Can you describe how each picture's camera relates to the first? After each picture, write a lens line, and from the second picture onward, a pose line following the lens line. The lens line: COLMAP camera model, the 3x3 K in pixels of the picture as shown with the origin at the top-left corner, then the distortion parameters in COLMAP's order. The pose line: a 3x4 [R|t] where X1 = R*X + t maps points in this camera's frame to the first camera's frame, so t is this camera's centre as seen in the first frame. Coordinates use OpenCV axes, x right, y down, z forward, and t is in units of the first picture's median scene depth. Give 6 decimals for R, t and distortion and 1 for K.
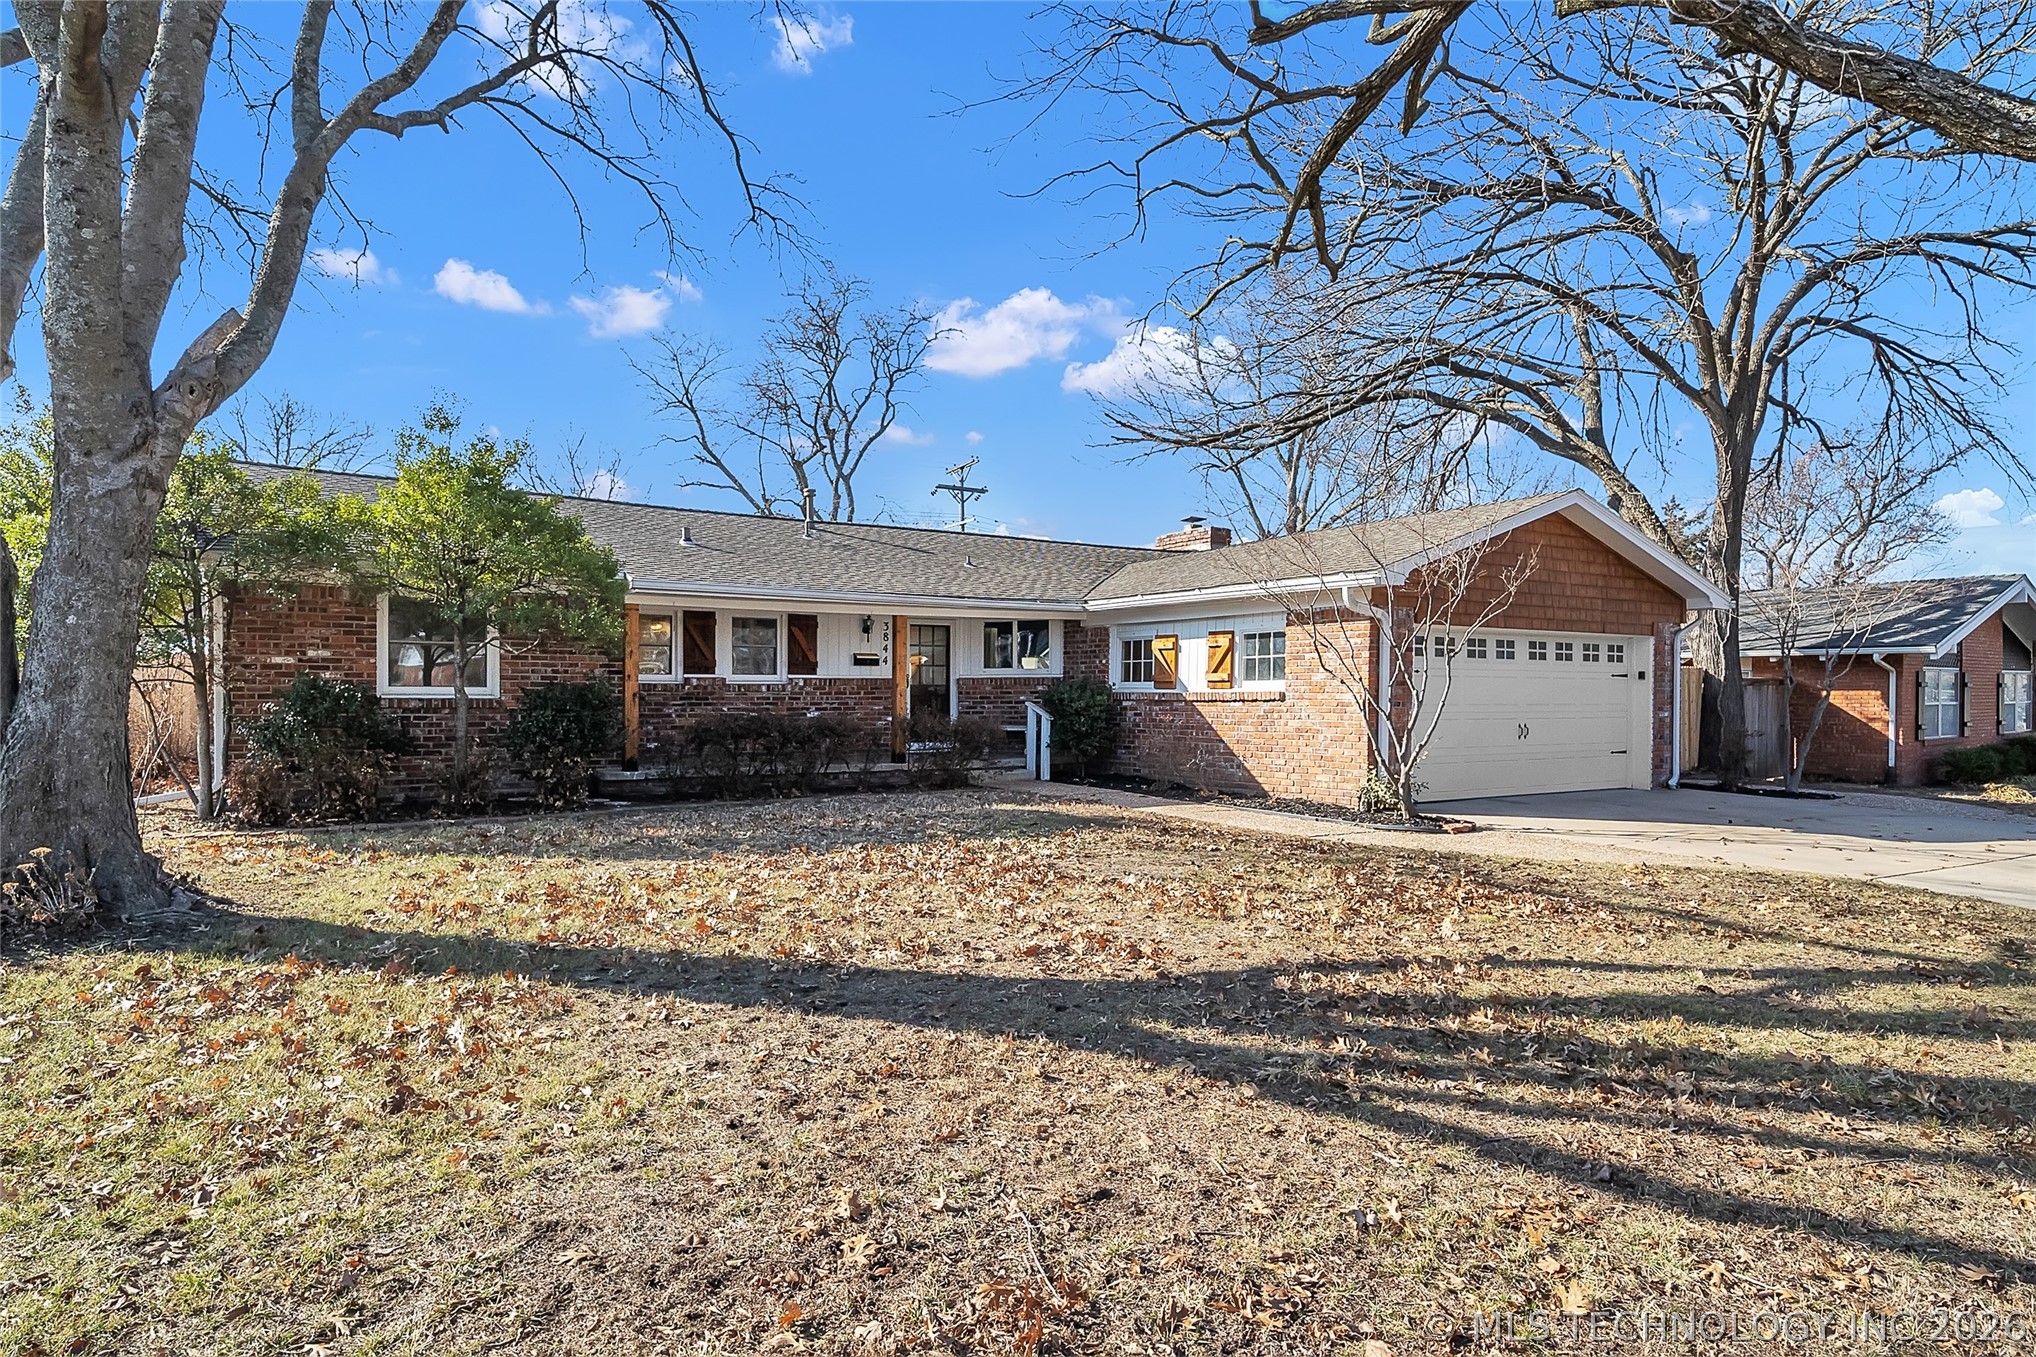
lens RADIAL K [[1173.6, 0, 1020.9], [0, 1173.6, 687.4], [0, 0, 1]] dist [0.001613, 0.002216]
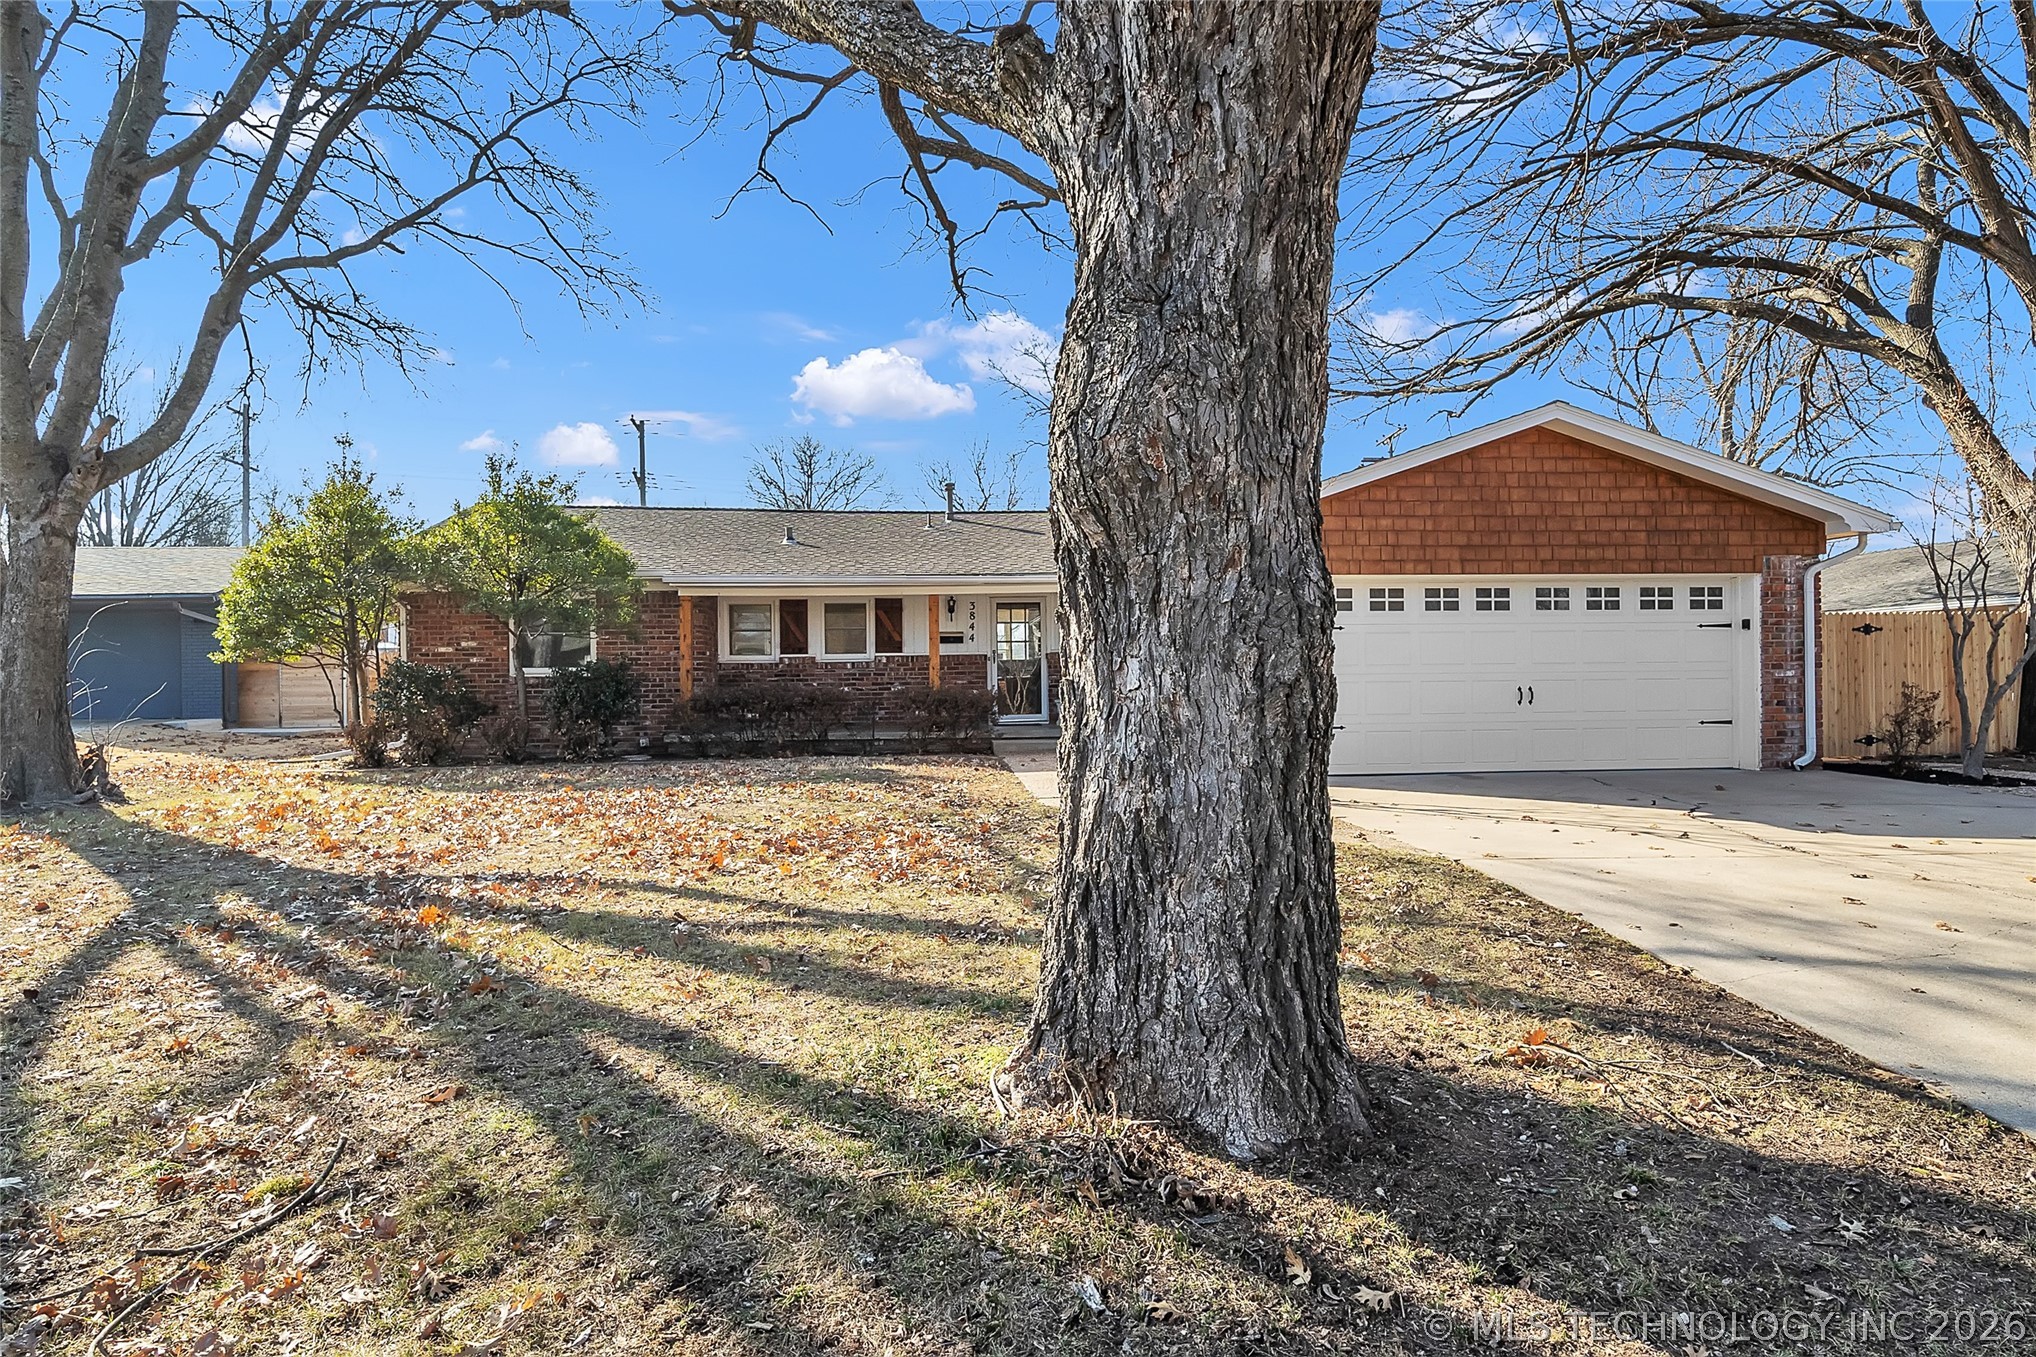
lens RADIAL K [[1173.6, 0, 1018.1], [0, 1173.6, 669.0], [0, 0, 1]] dist [0.001613, 0.002216]
pose [[0.885164, -0.020616, -0.464822, 0.462474], [0.016947, 0.999784, -0.012071, 0.020846], [0.464971, 0.002808, 0.885322, 0.080037]]
